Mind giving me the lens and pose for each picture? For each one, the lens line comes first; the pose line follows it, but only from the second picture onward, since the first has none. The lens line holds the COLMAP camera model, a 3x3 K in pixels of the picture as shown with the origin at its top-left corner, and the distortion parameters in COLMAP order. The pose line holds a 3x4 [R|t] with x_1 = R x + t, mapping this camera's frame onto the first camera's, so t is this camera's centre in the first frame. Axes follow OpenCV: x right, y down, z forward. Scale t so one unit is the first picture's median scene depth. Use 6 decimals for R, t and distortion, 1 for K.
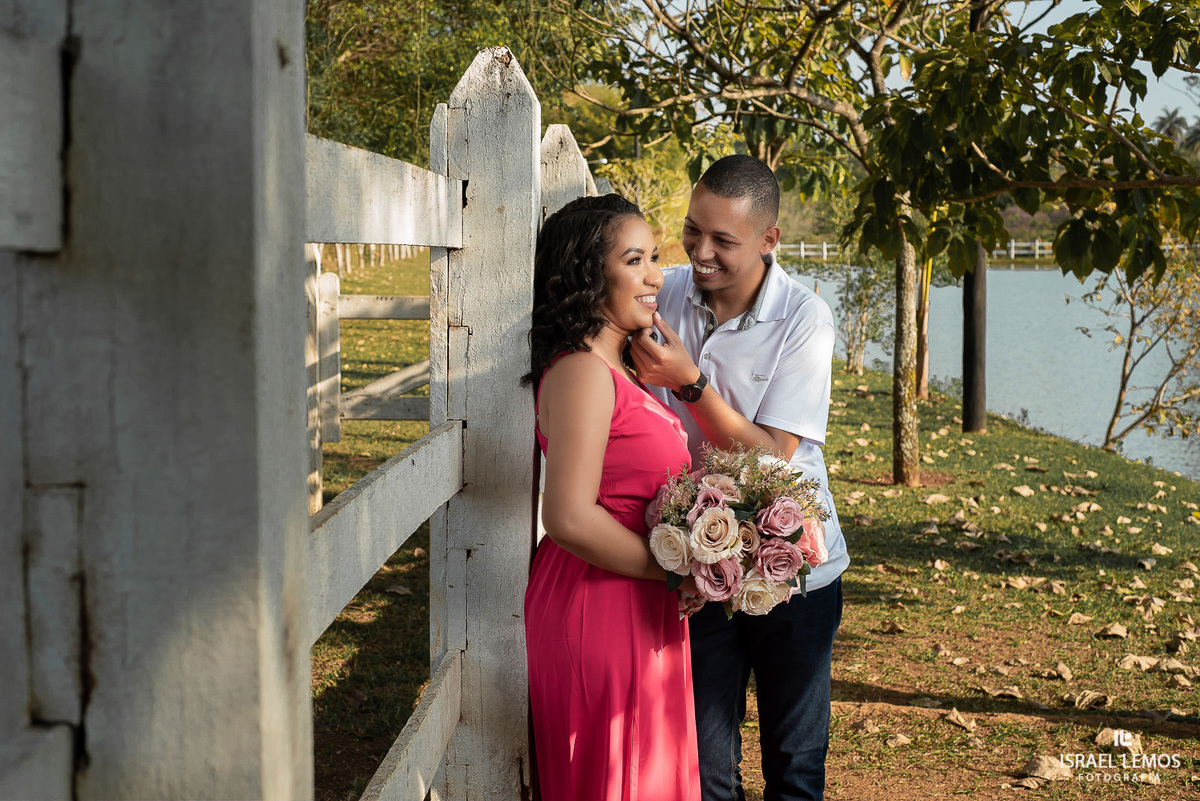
lens RADIAL K [[1746.9, 0, 589.7], [0, 1746.9, 394.0], [0, 0, 1]] dist [-0.002010, 0.018174]
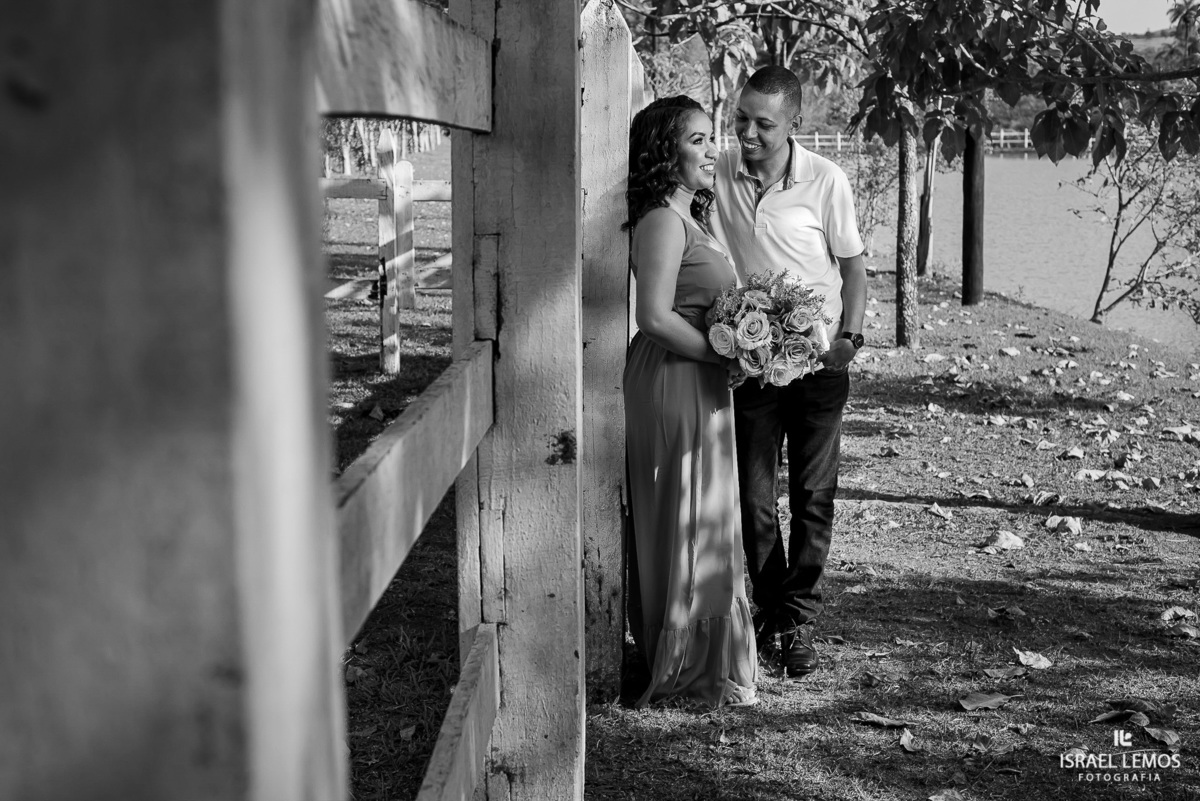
lens RADIAL K [[1746.4, 0, 597.1], [0, 1746.4, 393.2], [0, 0, 1]] dist [-0.000586, 0.004054]
pose [[0.999968, -0.006779, -0.004252, -0.021681], [0.007024, 0.998157, 0.060282, 0.017691], [0.003836, -0.060310, 0.998172, -0.188553]]
